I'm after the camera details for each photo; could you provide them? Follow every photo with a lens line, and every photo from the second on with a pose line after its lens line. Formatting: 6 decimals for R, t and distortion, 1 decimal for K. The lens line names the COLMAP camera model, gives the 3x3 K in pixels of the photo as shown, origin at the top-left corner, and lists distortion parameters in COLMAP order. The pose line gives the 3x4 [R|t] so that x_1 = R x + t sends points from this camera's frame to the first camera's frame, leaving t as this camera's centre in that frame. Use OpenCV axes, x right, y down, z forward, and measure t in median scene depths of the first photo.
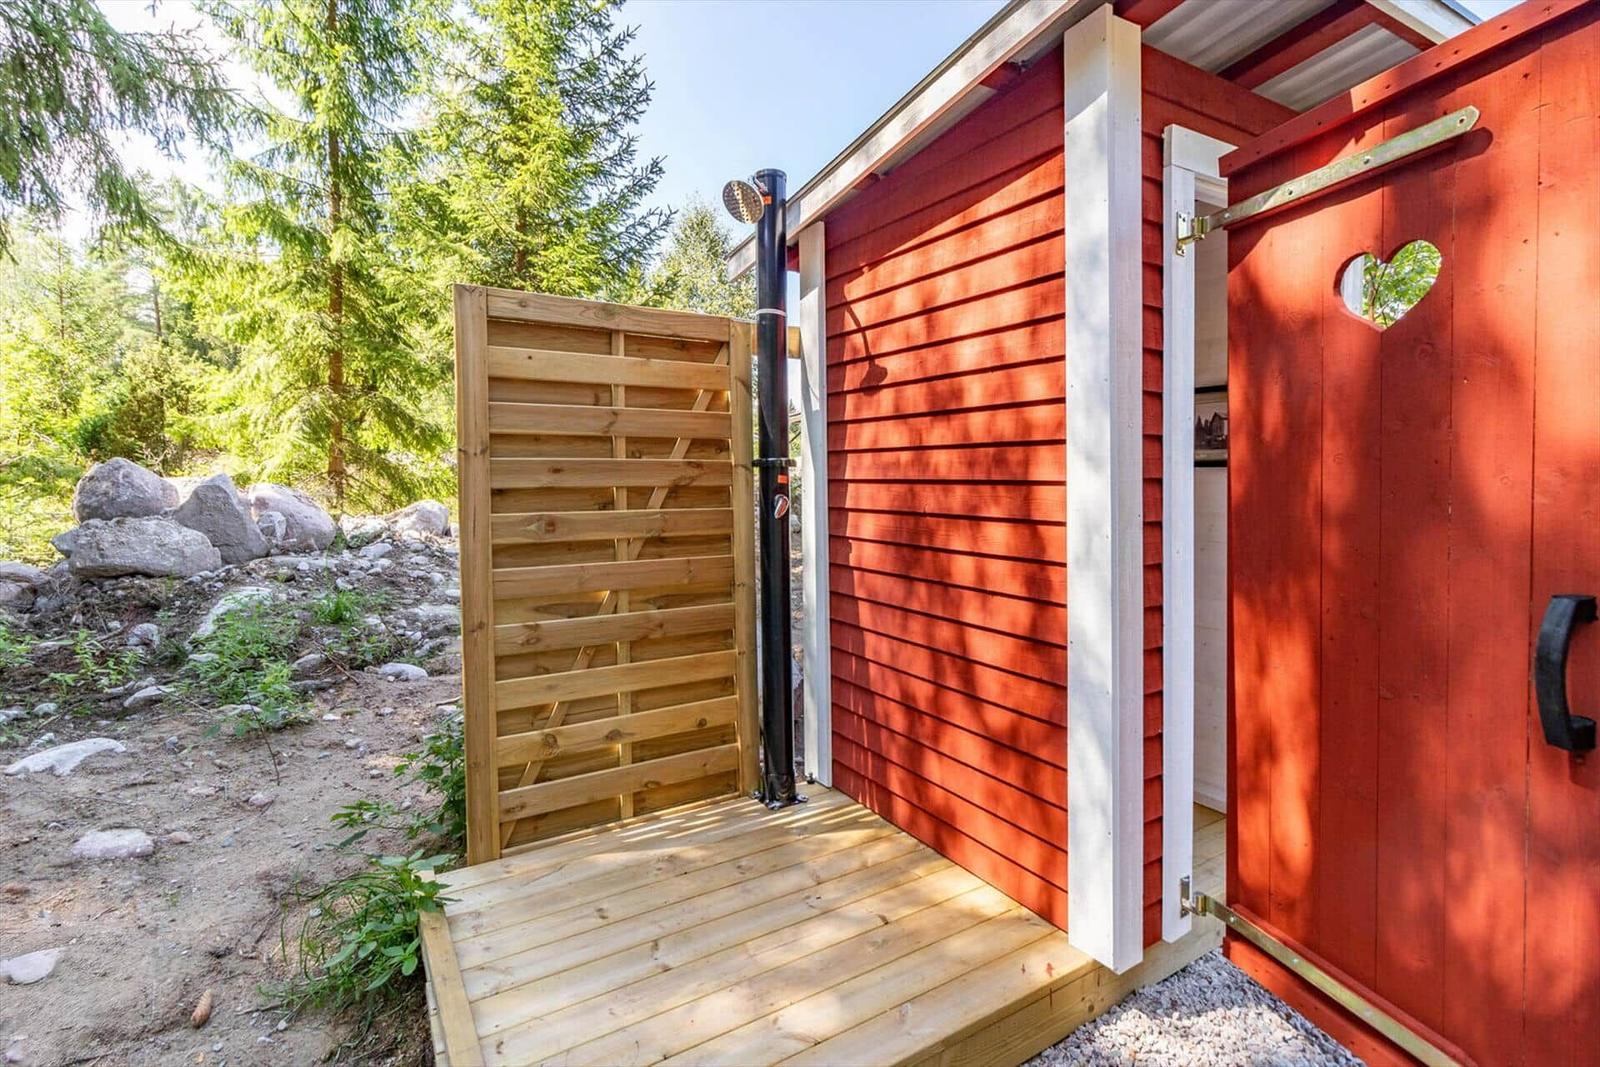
lens RADIAL K [[759.2, 0, 799.8], [0, 759.2, 524.2], [0, 0, 1]] dist [0.004474, 0.001556]
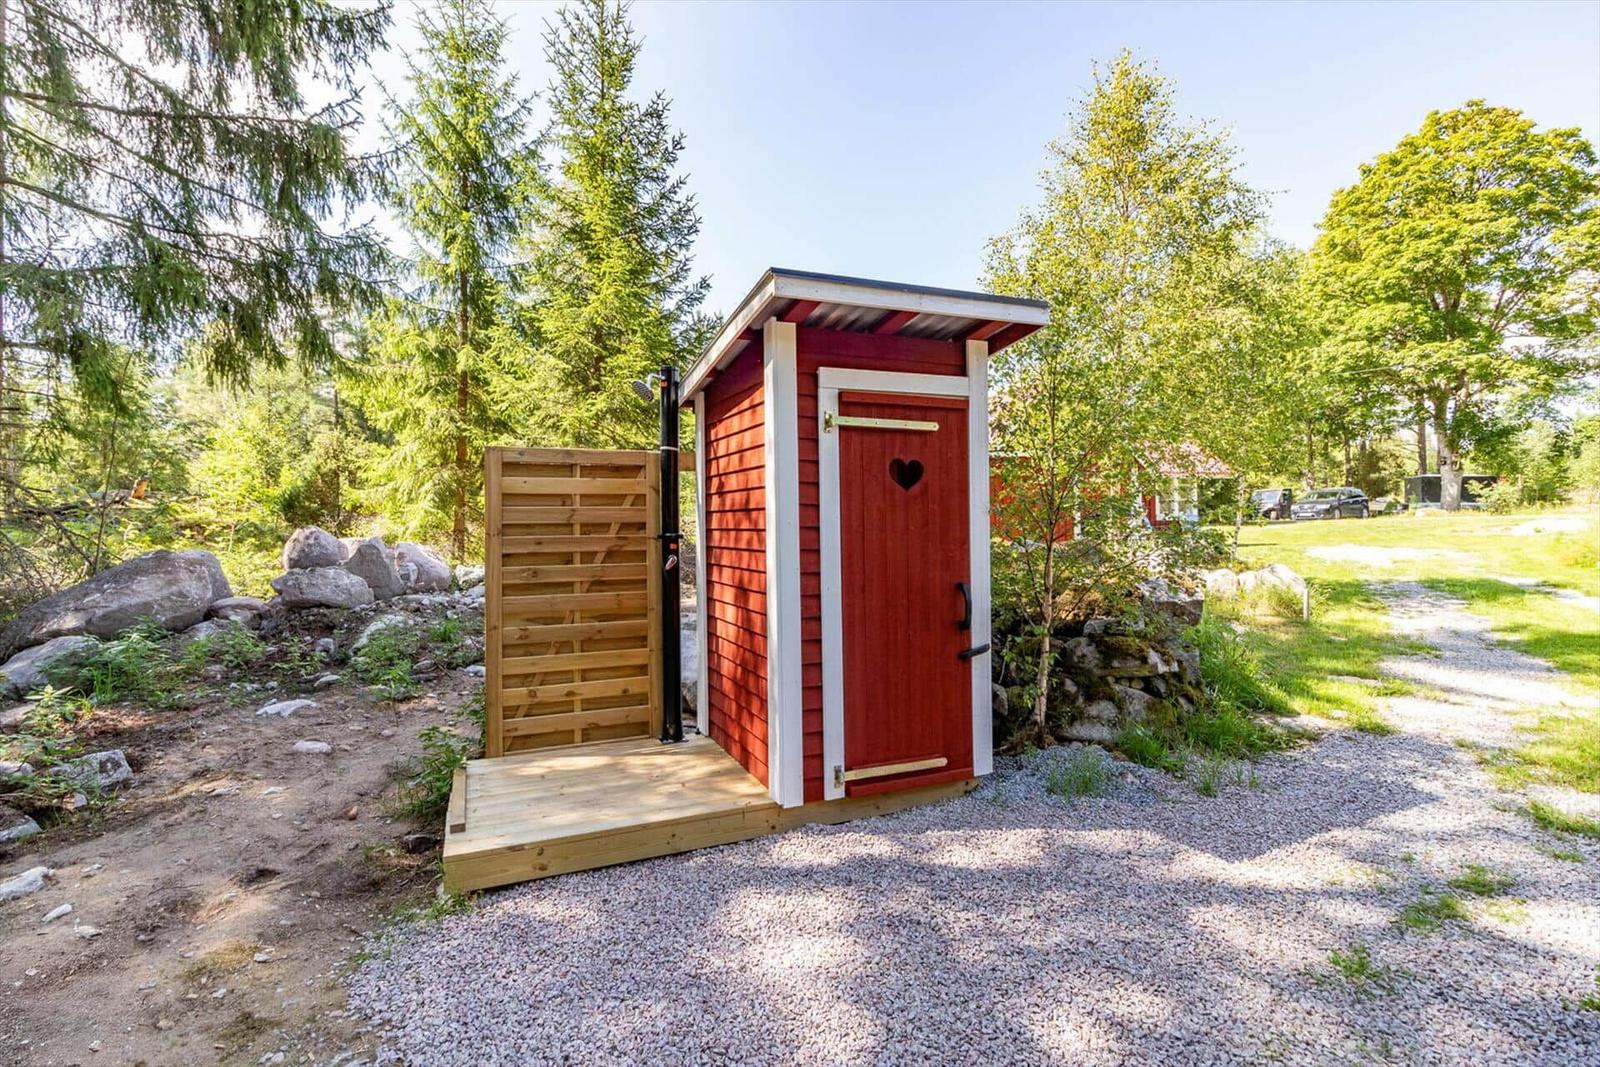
lens RADIAL K [[772.5, 0, 800.0], [0, 772.5, 533.5], [0, 0, 1]] dist [0.015390, -0.000036]
pose [[0.988105, -0.004826, -0.153702, 0.275959], [-0.002896, 0.998746, -0.049978, -0.001689], [0.153751, 0.049828, 0.986852, -0.346652]]
